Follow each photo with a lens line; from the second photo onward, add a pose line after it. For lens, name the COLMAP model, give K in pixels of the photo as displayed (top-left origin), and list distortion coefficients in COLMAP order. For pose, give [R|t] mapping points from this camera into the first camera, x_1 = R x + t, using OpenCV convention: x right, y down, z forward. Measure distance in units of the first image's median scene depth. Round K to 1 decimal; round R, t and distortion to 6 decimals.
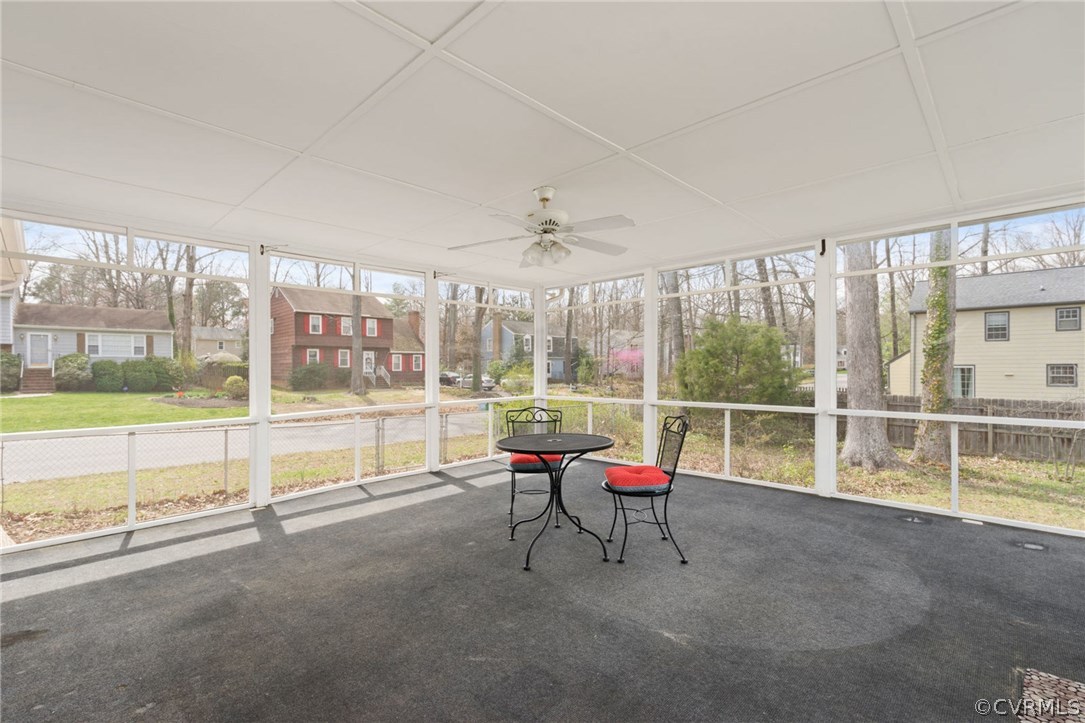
lens RADIAL K [[488.9, 0, 531.0], [0, 488.9, 334.3], [0, 0, 1]] dist [-0.007181, 0.000971]
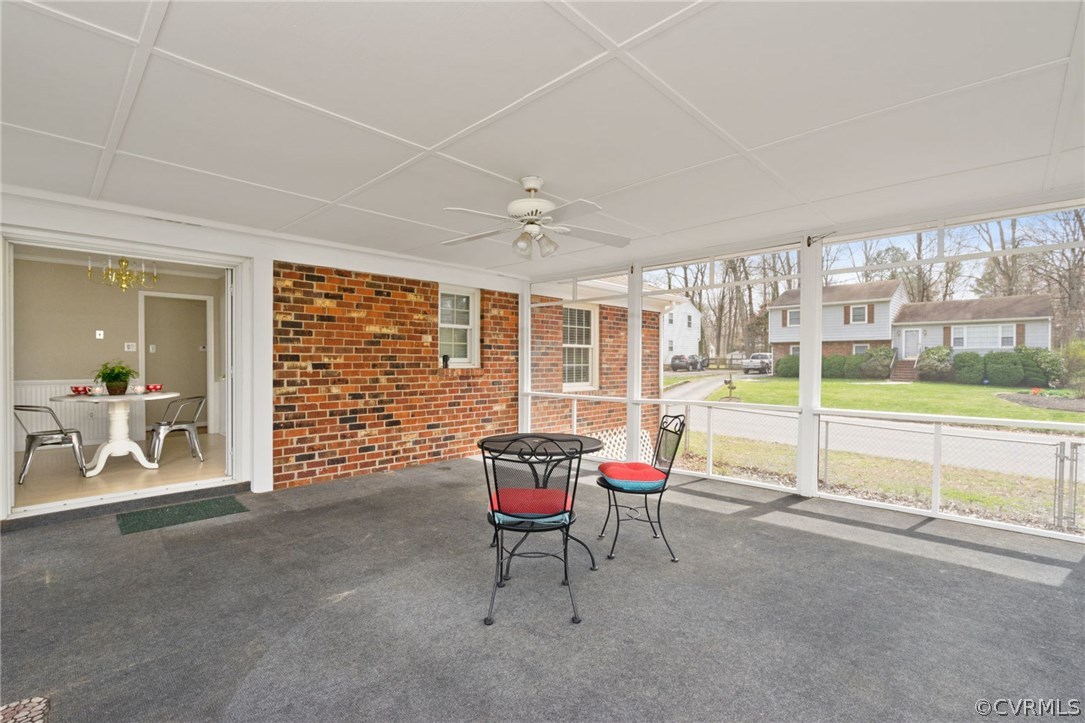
lens RADIAL K [[488.9, 0, 543.0], [0, 488.9, 365.6], [0, 0, 1]] dist [-0.007181, 0.000971]
pose [[0.009430, 0.016319, -0.999822, 0.484046], [0.065492, 0.997710, 0.016903, 0.028062], [0.997809, -0.065640, 0.008340, 0.501550]]
